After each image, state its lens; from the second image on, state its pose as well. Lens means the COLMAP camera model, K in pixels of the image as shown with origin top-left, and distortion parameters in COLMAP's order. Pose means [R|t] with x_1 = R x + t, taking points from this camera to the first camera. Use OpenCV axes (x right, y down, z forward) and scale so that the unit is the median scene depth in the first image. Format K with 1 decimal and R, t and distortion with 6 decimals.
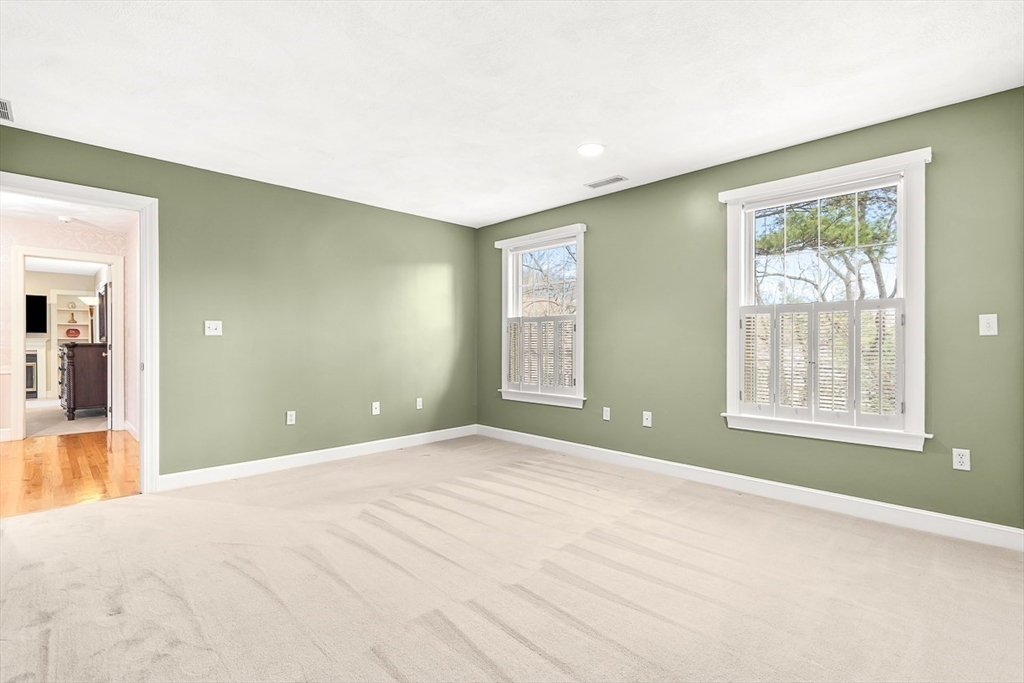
lens RADIAL K [[475.2, 0, 518.9], [0, 475.2, 342.0], [0, 0, 1]] dist [0.001006, 0.000202]
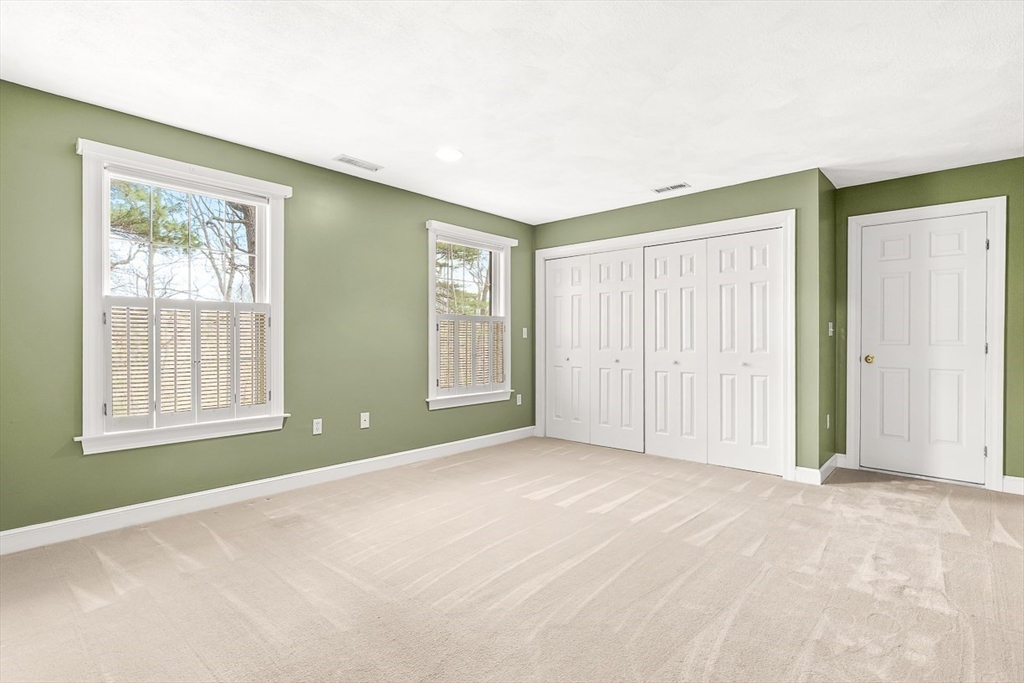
lens RADIAL K [[475.2, 0, 518.9], [0, 475.2, 342.0], [0, 0, 1]] dist [0.001006, 0.000202]
pose [[-0.024139, -0.004170, 0.999700, -0.643492], [0.000943, 0.999991, 0.004194, -0.002386], [-0.999708, 0.001044, -0.024135, 0.638726]]
